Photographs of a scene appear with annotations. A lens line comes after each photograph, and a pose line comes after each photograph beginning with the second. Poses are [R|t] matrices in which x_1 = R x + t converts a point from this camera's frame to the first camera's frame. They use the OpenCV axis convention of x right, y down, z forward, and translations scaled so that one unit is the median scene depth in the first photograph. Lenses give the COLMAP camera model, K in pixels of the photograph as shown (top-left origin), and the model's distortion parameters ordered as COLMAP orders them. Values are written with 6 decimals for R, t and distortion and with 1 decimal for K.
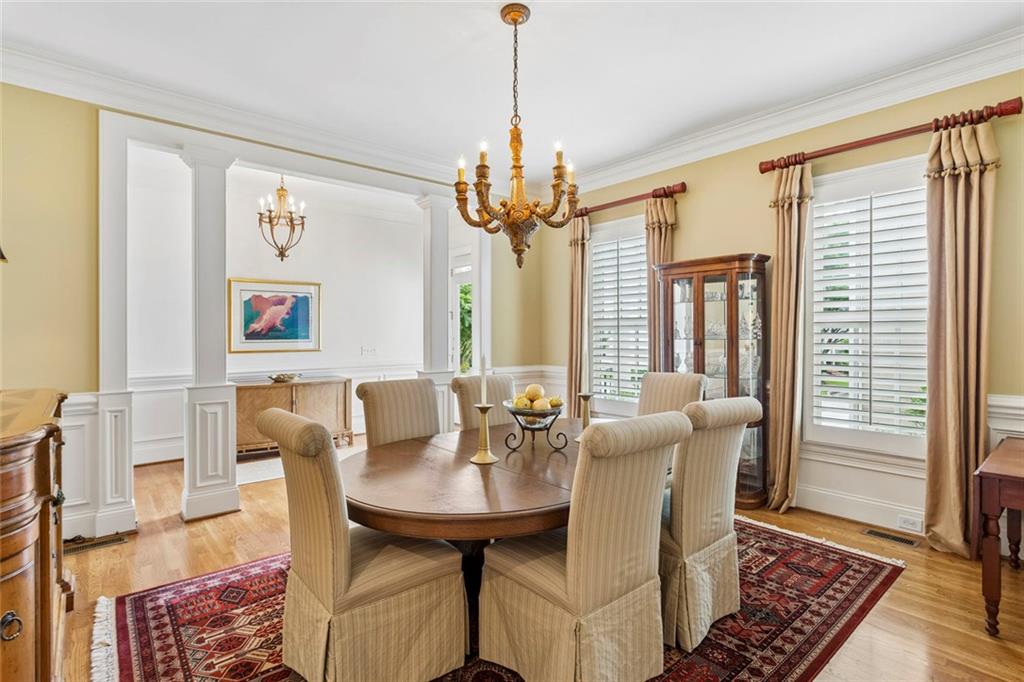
lens RADIAL K [[500.6, 0, 504.2], [0, 500.6, 339.4], [0, 0, 1]] dist [-0.016107, 0.001465]
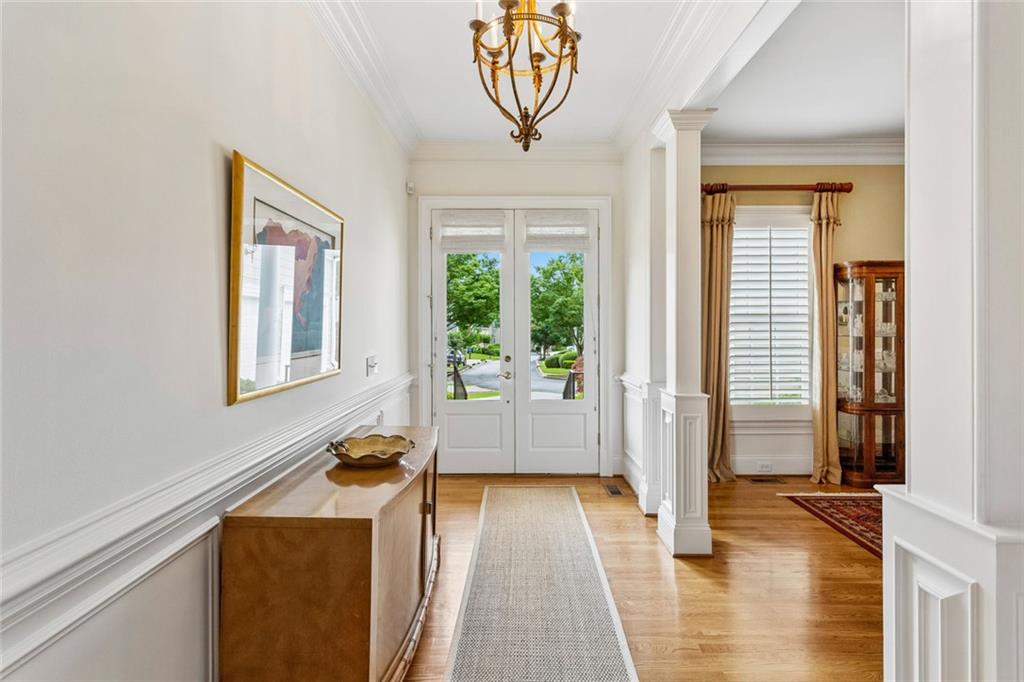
lens RADIAL K [[492.7, 0, 509.8], [0, 492.7, 330.0], [0, 0, 1]] dist [-0.001784, -0.000712]
pose [[0.652088, -0.012280, 0.758044, -0.933455], [0.009950, 0.999921, 0.007638, -0.024987], [-0.758078, 0.002562, 0.652159, 0.916956]]
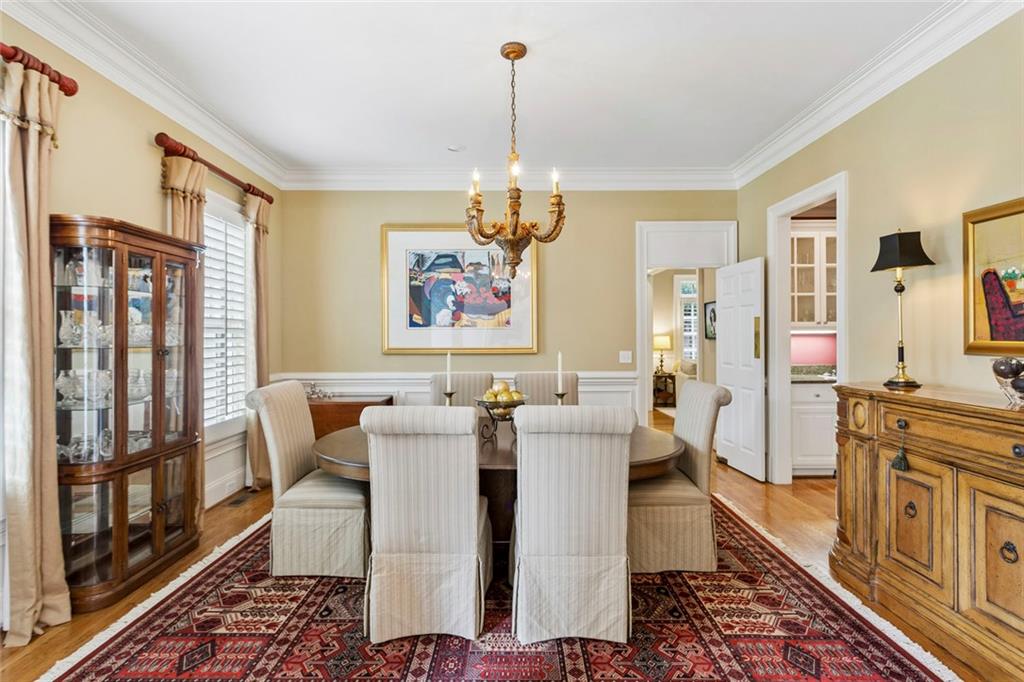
lens RADIAL K [[492.7, 0, 510.3], [0, 492.7, 335.0], [0, 0, 1]] dist [-0.001784, -0.000712]
pose [[-0.771012, -0.001252, 0.636819, -0.427191], [0.002931, 0.999980, 0.005515, -0.013369], [-0.636814, 0.006119, -0.770993, 1.188376]]
